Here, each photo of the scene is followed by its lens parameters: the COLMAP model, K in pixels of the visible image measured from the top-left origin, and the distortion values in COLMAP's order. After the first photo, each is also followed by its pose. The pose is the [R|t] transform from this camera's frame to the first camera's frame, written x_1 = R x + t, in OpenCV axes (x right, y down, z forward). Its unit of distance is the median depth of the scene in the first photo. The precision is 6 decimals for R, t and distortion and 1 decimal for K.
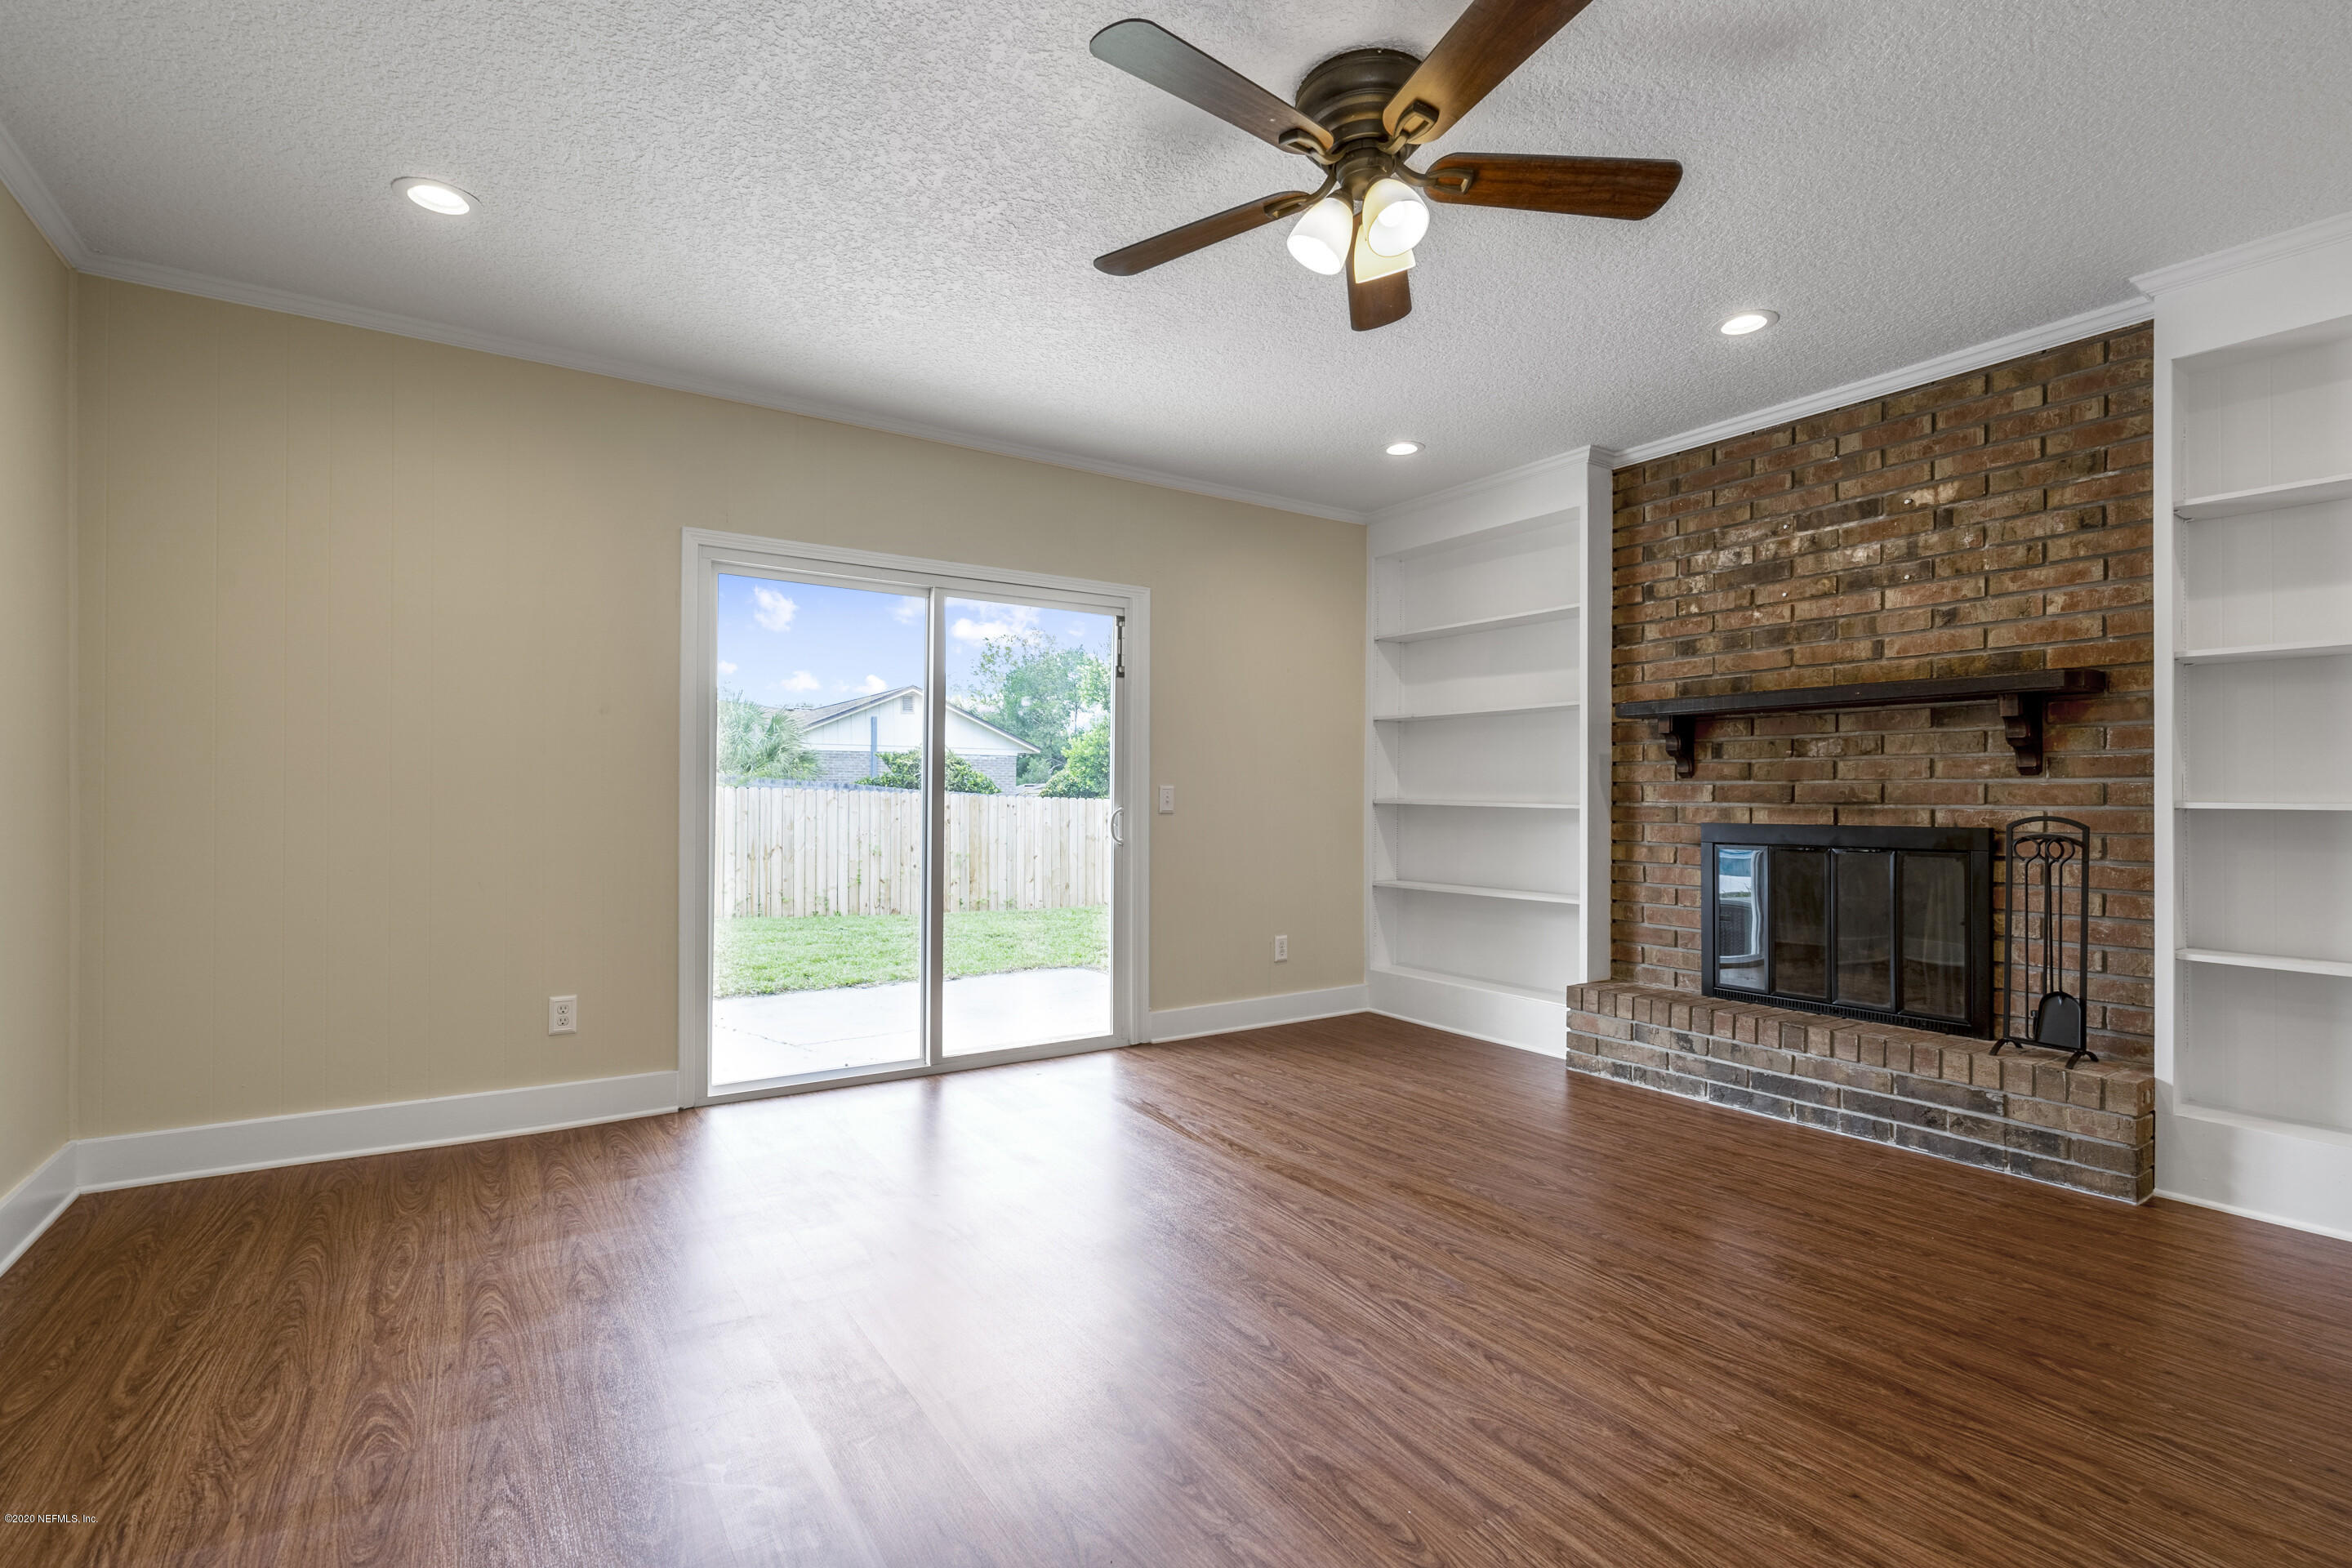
lens RADIAL K [[1073.3, 0, 1185.5], [0, 1073.3, 787.5], [0, 0, 1]] dist [-0.001800, 0.000301]
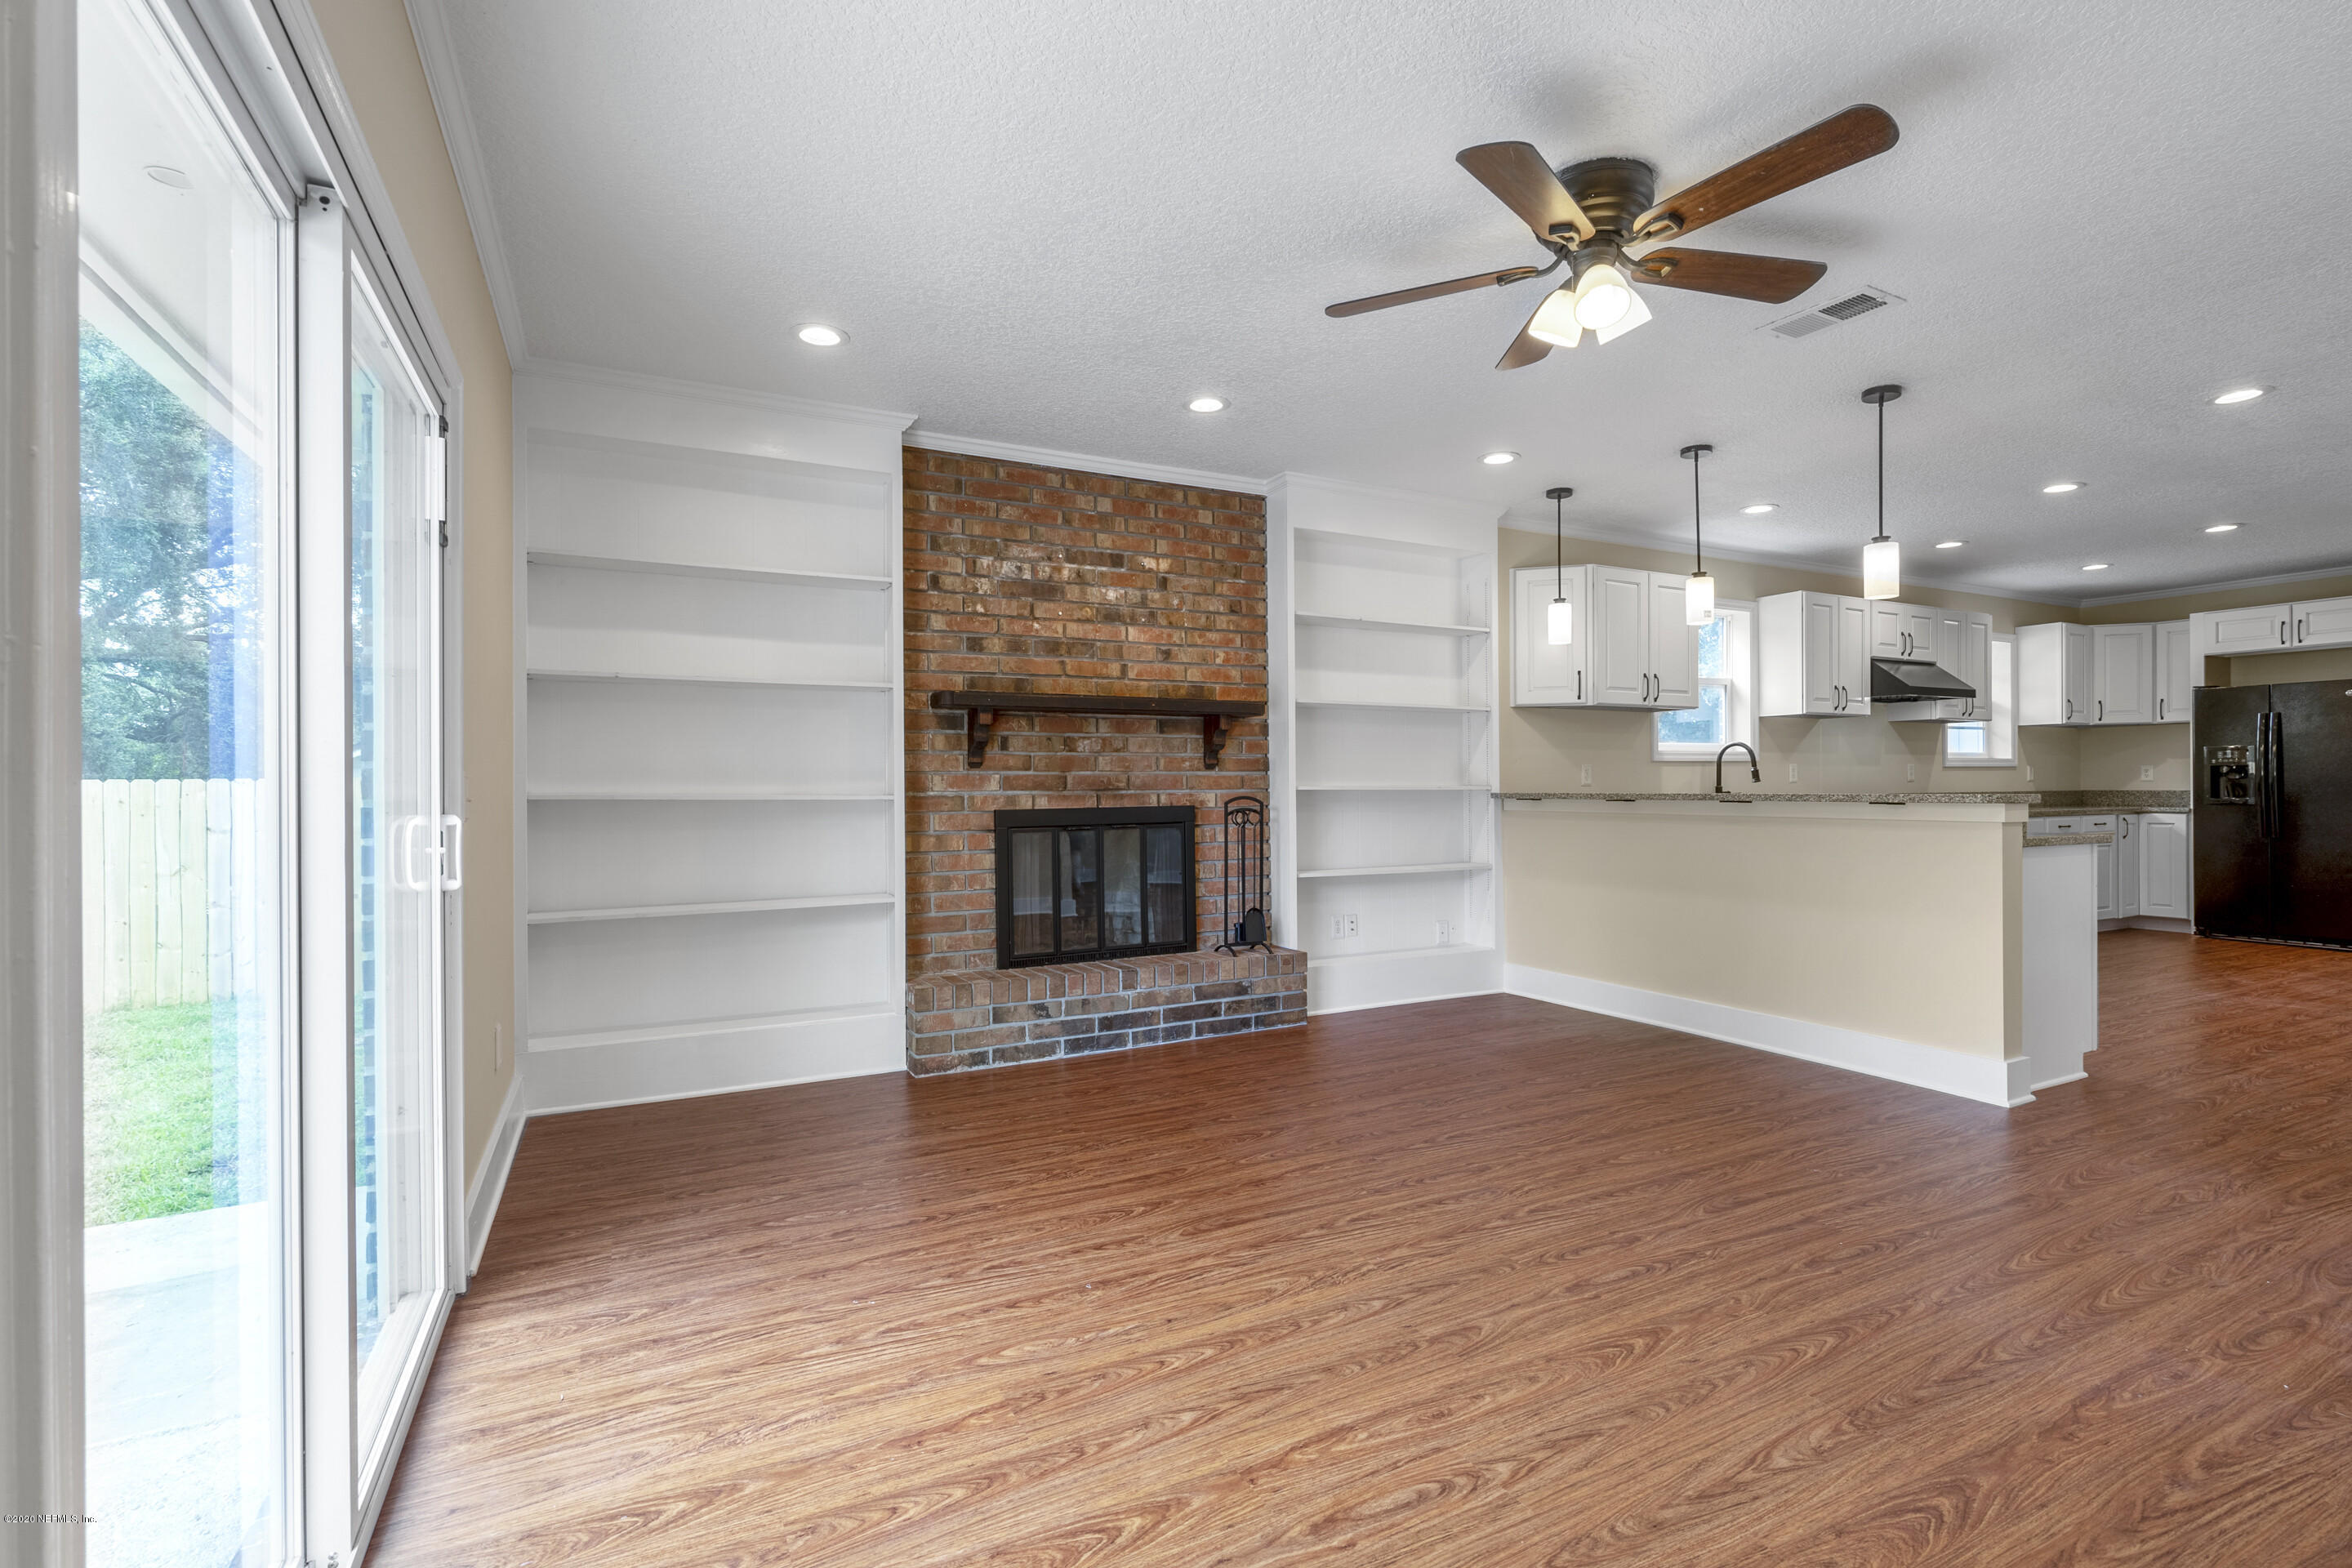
lens RADIAL K [[1073.3, 0, 1167.4], [0, 1073.3, 786.7], [0, 0, 1]] dist [-0.001800, 0.000301]
pose [[0.120682, -0.005499, 0.992676, -0.650558], [-0.000980, 0.999984, 0.005658, 0.003938], [-0.992691, -0.001655, 0.120674, 0.803272]]
